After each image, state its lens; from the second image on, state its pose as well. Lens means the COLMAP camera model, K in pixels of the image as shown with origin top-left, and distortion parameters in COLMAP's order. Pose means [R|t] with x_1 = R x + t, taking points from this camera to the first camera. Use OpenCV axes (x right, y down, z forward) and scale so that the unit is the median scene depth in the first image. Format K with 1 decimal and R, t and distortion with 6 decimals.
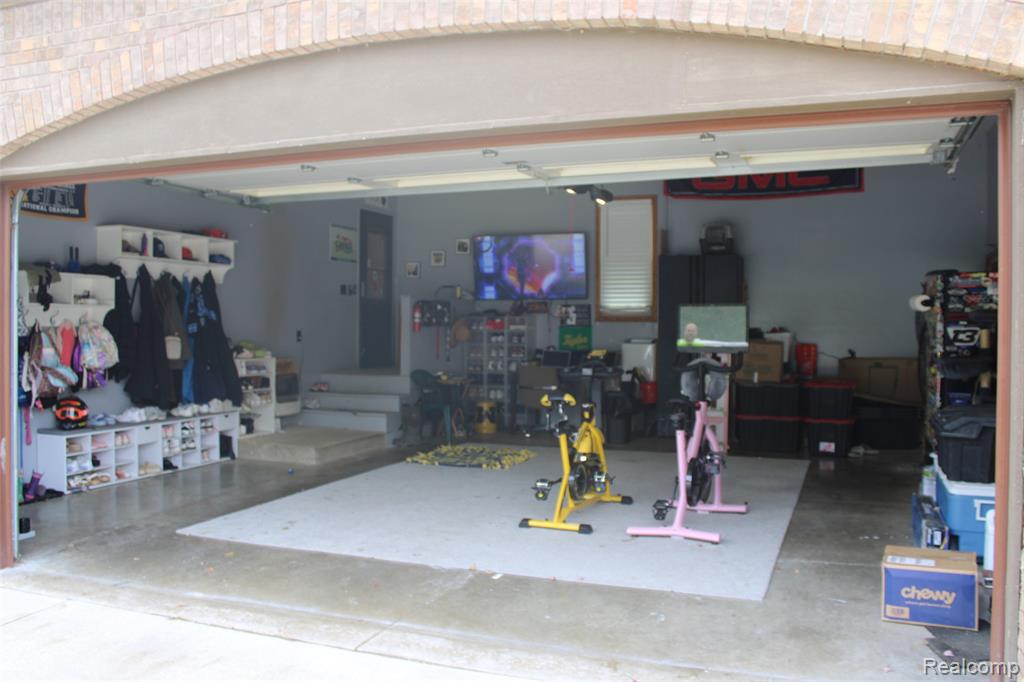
lens RADIAL K [[868.4, 0, 513.5], [0, 868.4, 338.3], [0, 0, 1]] dist [-0.154187, 0.126952]
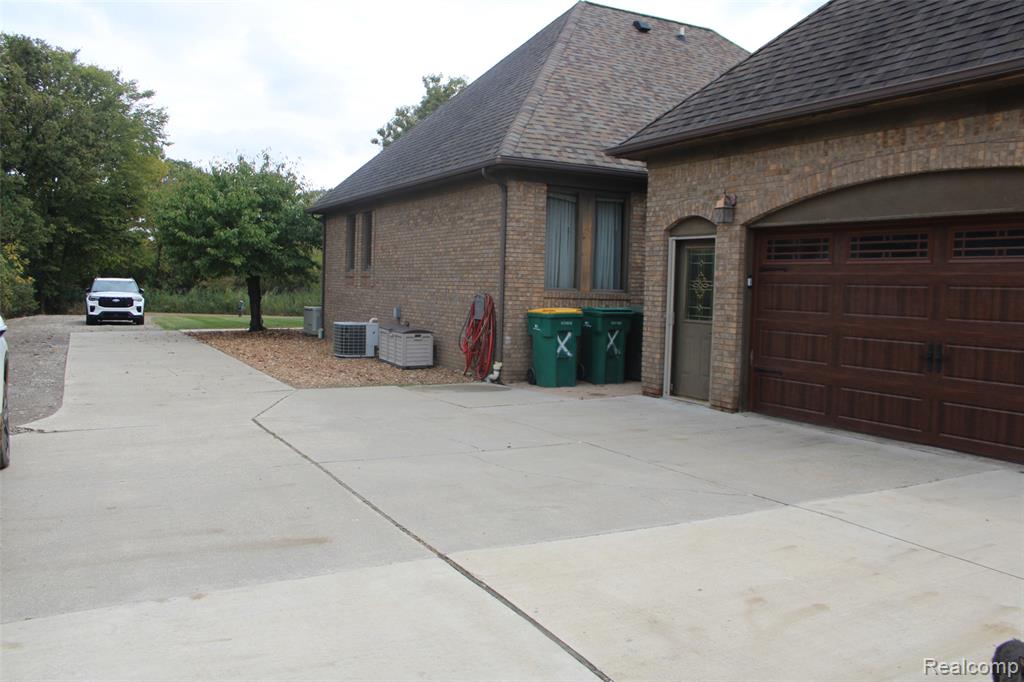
lens RADIAL K [[868.4, 0, 513.3], [0, 868.4, 341.4], [0, 0, 1]] dist [-0.154187, 0.126952]
pose [[0.752373, 0.061734, -0.655839, 0.419909], [-0.041243, 0.998060, 0.046633, 0.025782], [0.657445, -0.008037, 0.753459, -1.208232]]
